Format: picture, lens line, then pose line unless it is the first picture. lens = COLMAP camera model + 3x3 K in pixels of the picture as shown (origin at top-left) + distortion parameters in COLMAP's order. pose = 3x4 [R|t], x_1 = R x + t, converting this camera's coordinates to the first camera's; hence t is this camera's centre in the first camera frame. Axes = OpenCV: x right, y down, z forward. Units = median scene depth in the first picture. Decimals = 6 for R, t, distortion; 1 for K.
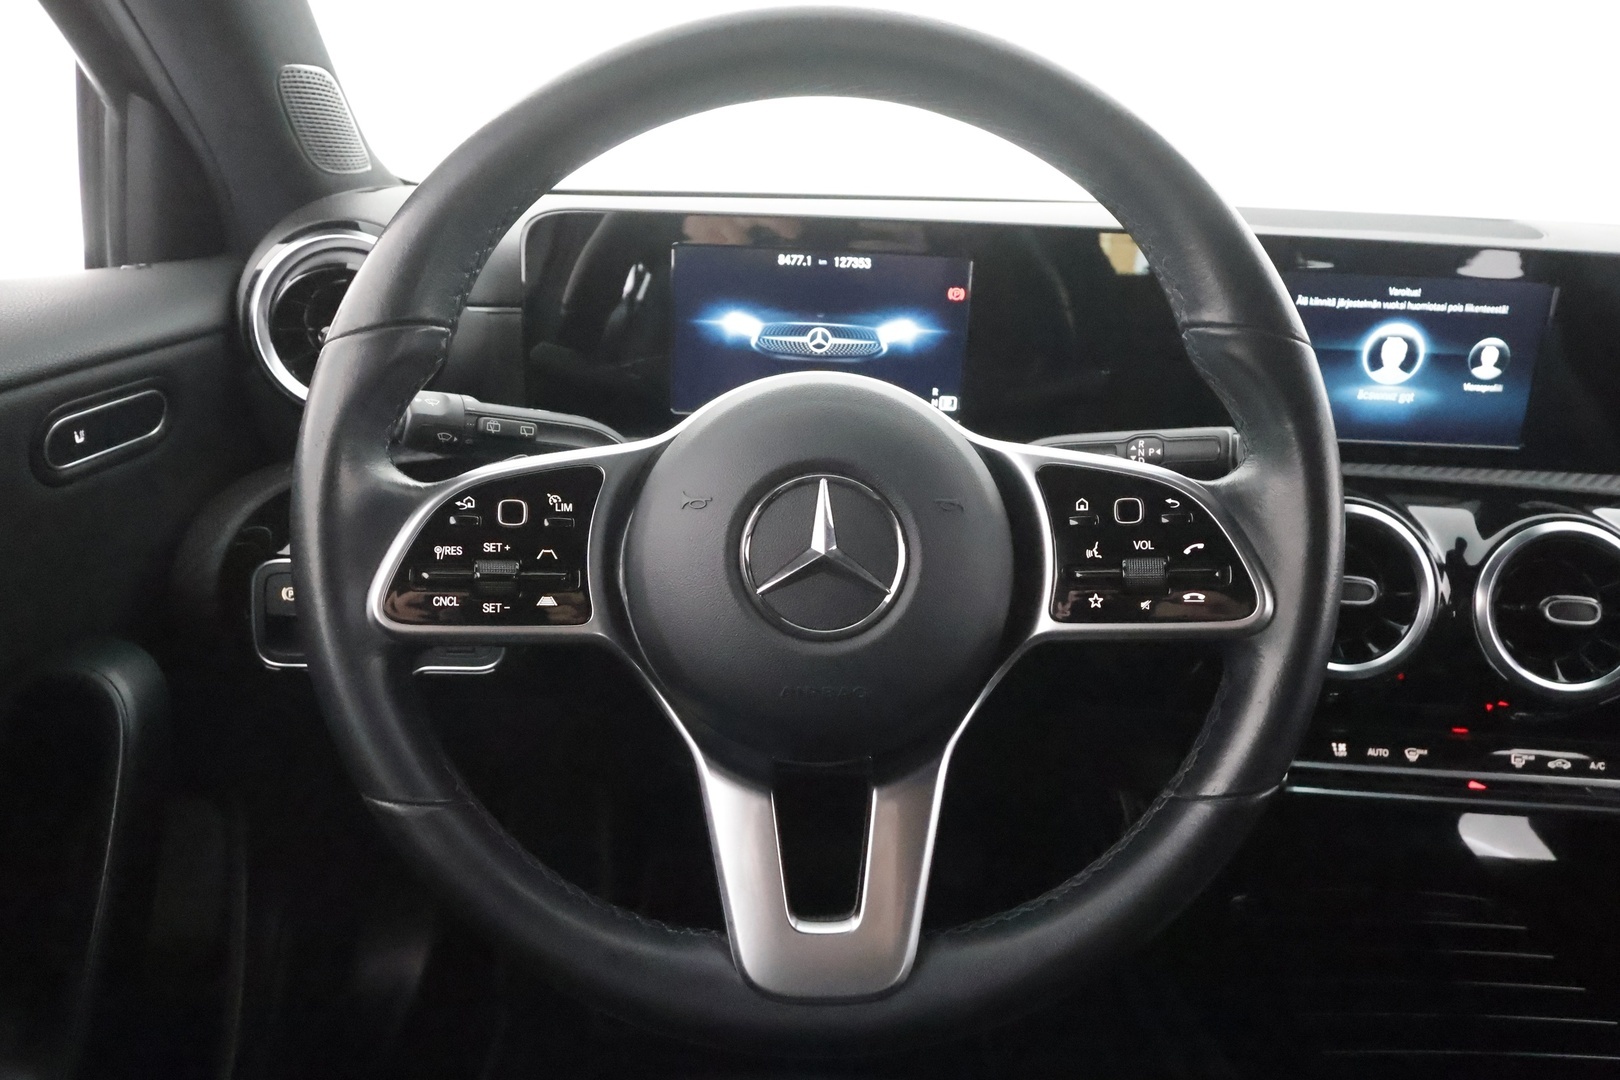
lens RADIAL K [[1078.3, 0, 811.1], [0, 1078.3, 549.7], [0, 0, 1]] dist [-0.005863, -0.004552]
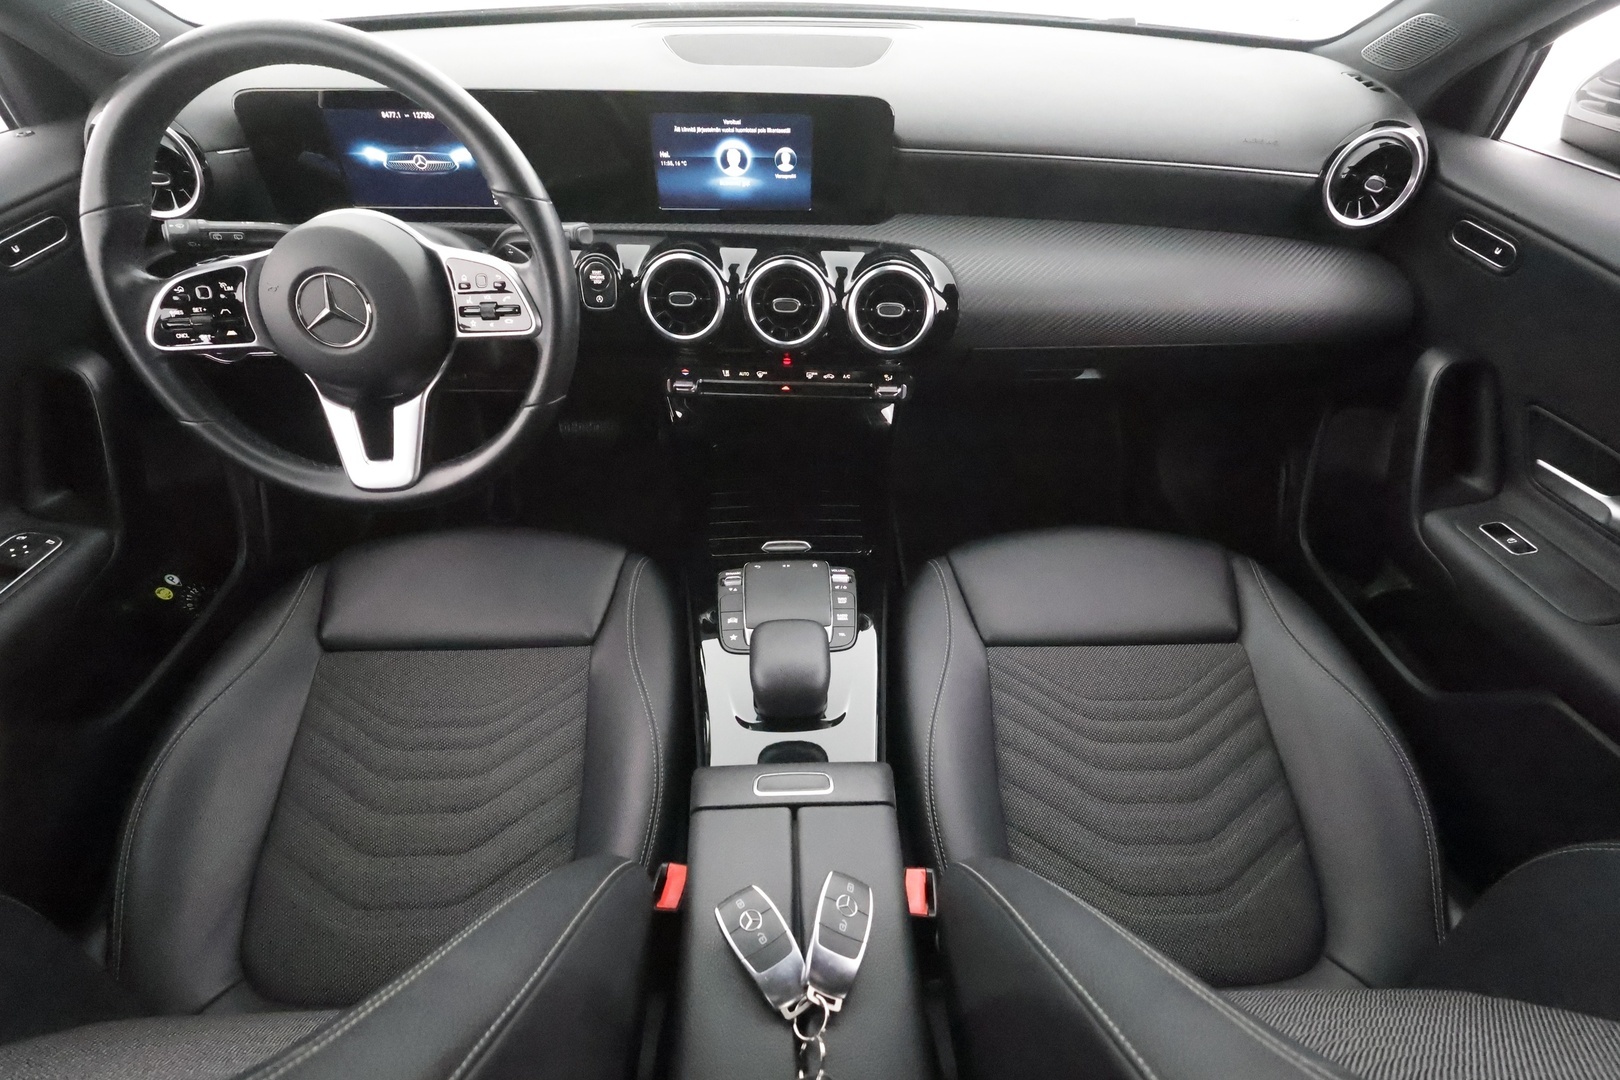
lens RADIAL K [[740.3, 0, 827.1], [0, 740.3, 541.8], [0, 0, 1]] dist [-0.011532, 0.001805]
pose [[0.998754, -0.044752, 0.022066, 0.854385], [0.031547, 0.908987, 0.415629, -0.139440], [-0.038657, -0.414415, 0.909266, -0.580167]]
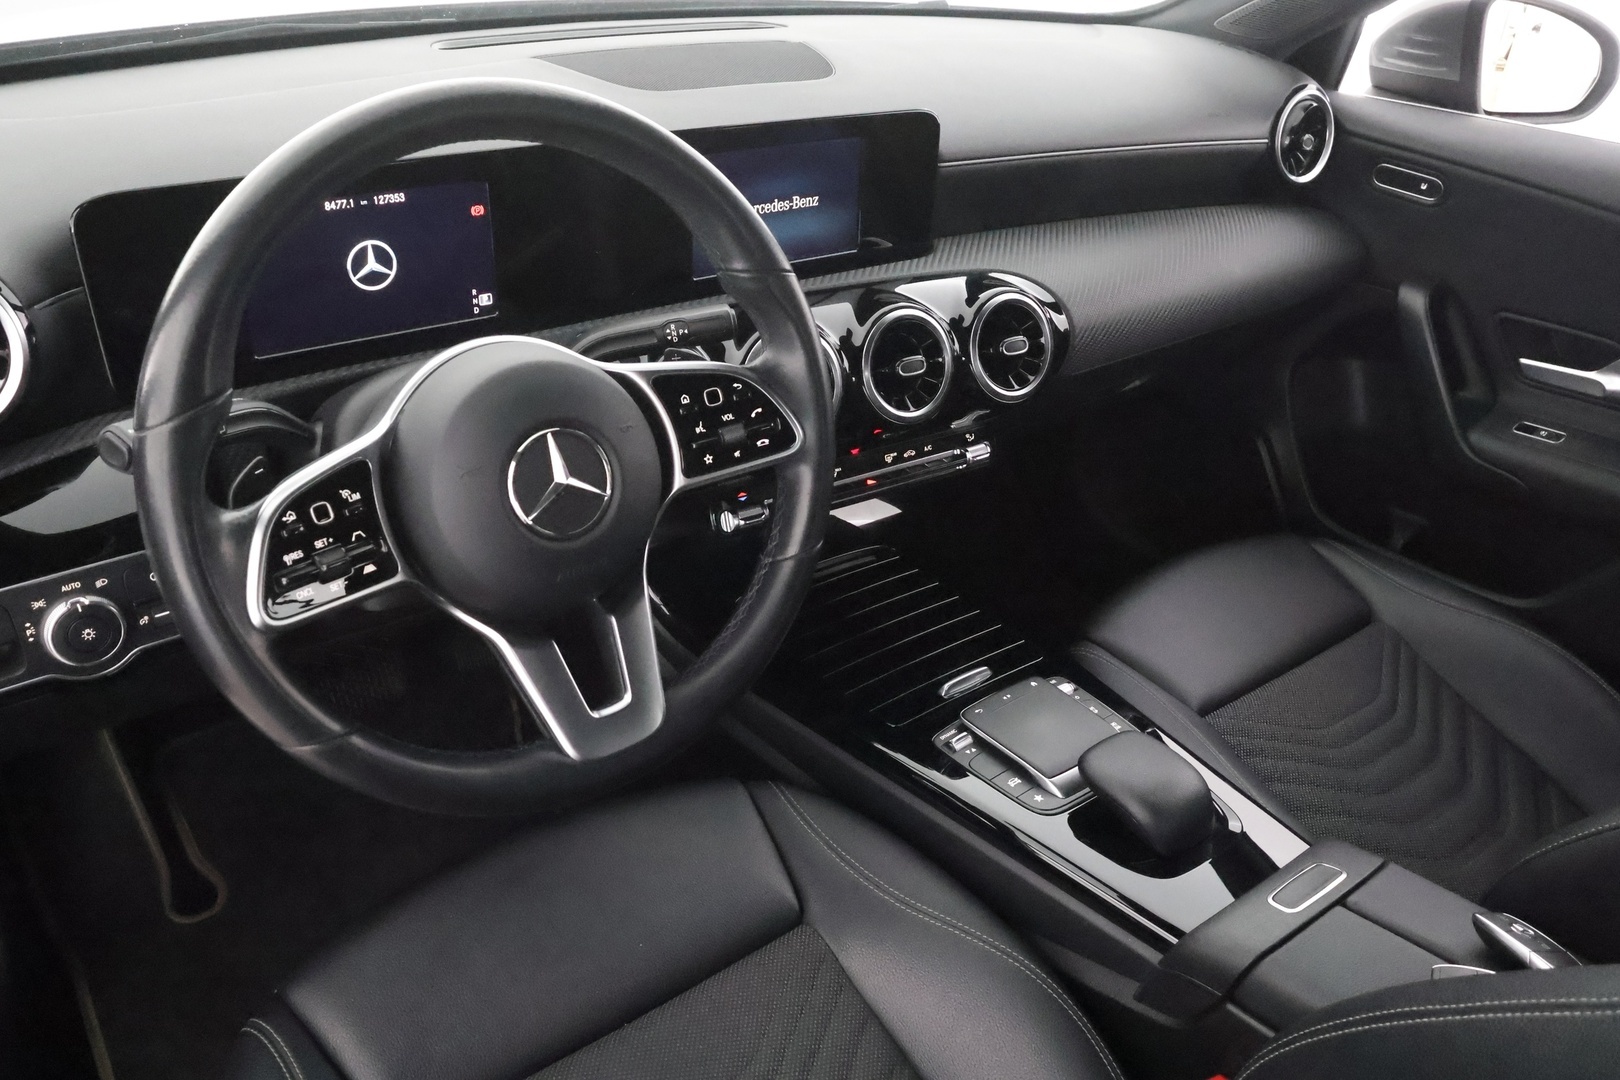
lens RADIAL K [[1256.2, 0, 808.1], [0, 1256.2, 532.0], [0, 0, 1]] dist [-0.026220, 0.019159]
pose [[0.790567, -0.298524, 0.534683, -0.559909], [0.163514, 0.944335, 0.285473, -0.310712], [-0.590141, -0.138258, 0.795373, -0.494124]]
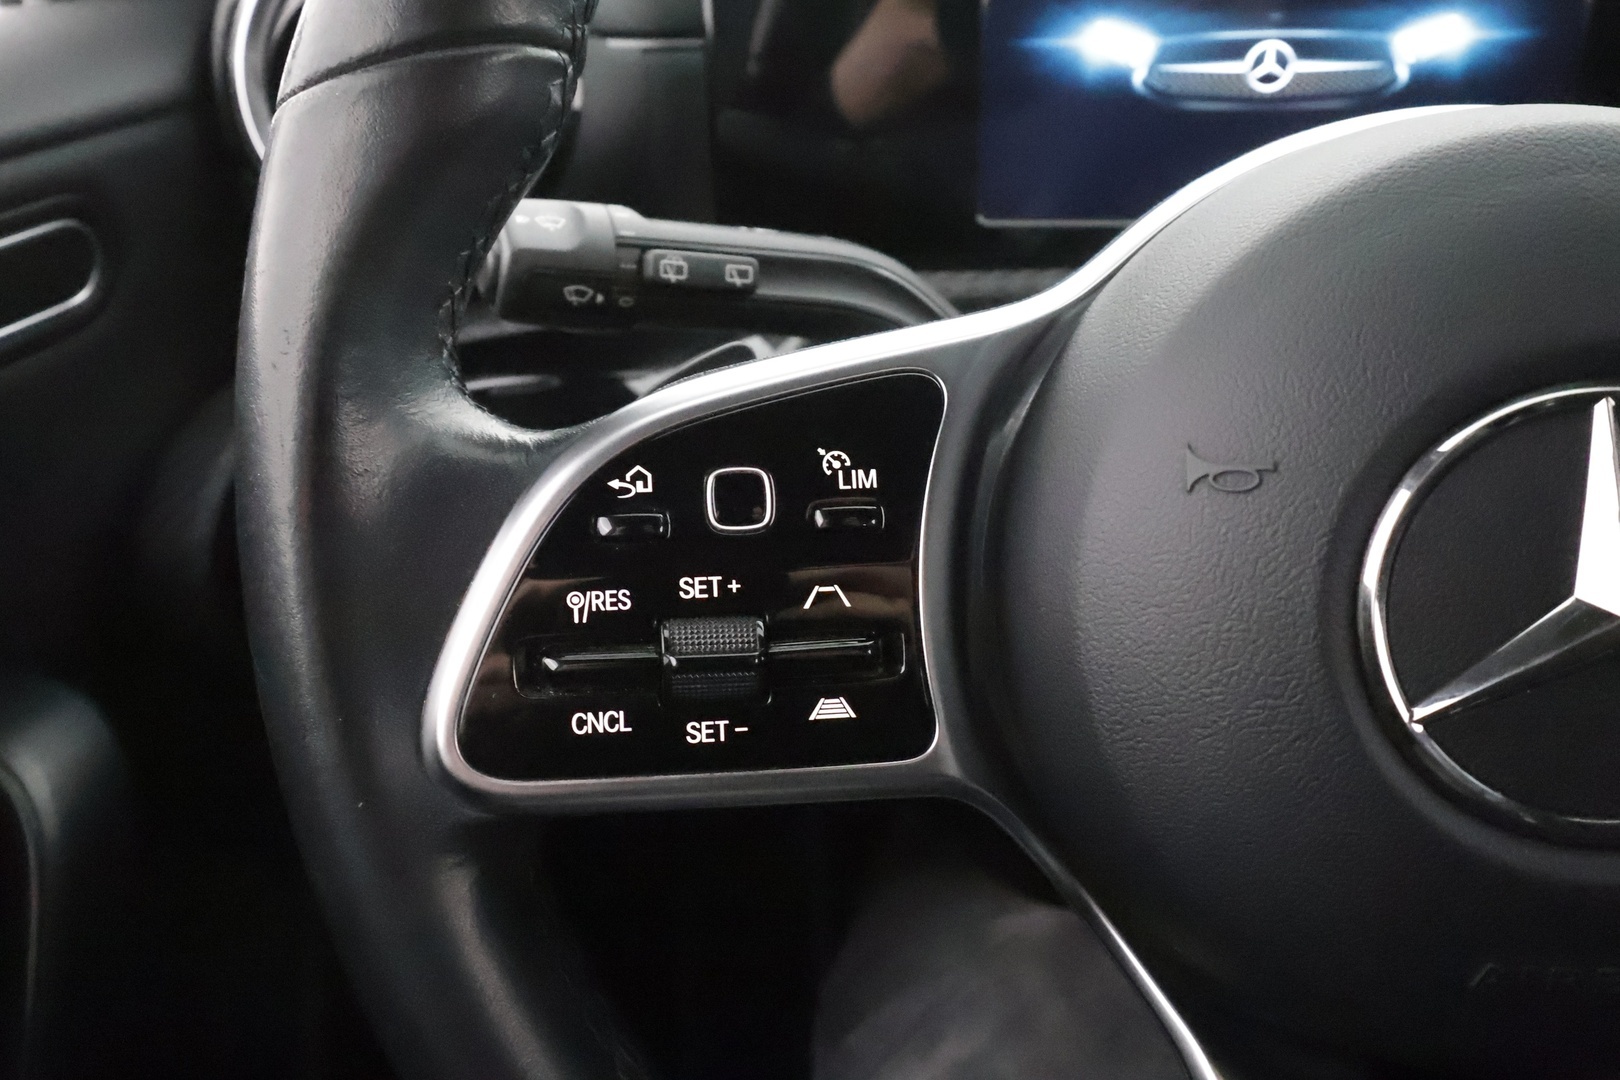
lens RADIAL K [[1256.2, 0, 902.6], [0, 1256.2, 554.9], [0, 0, 1]] dist [-0.026220, 0.019159]
pose [[0.994997, -0.013346, -0.099011, -0.147685], [0.028432, 0.987885, 0.152561, -0.076389], [0.095775, -0.154613, 0.983322, 0.463130]]
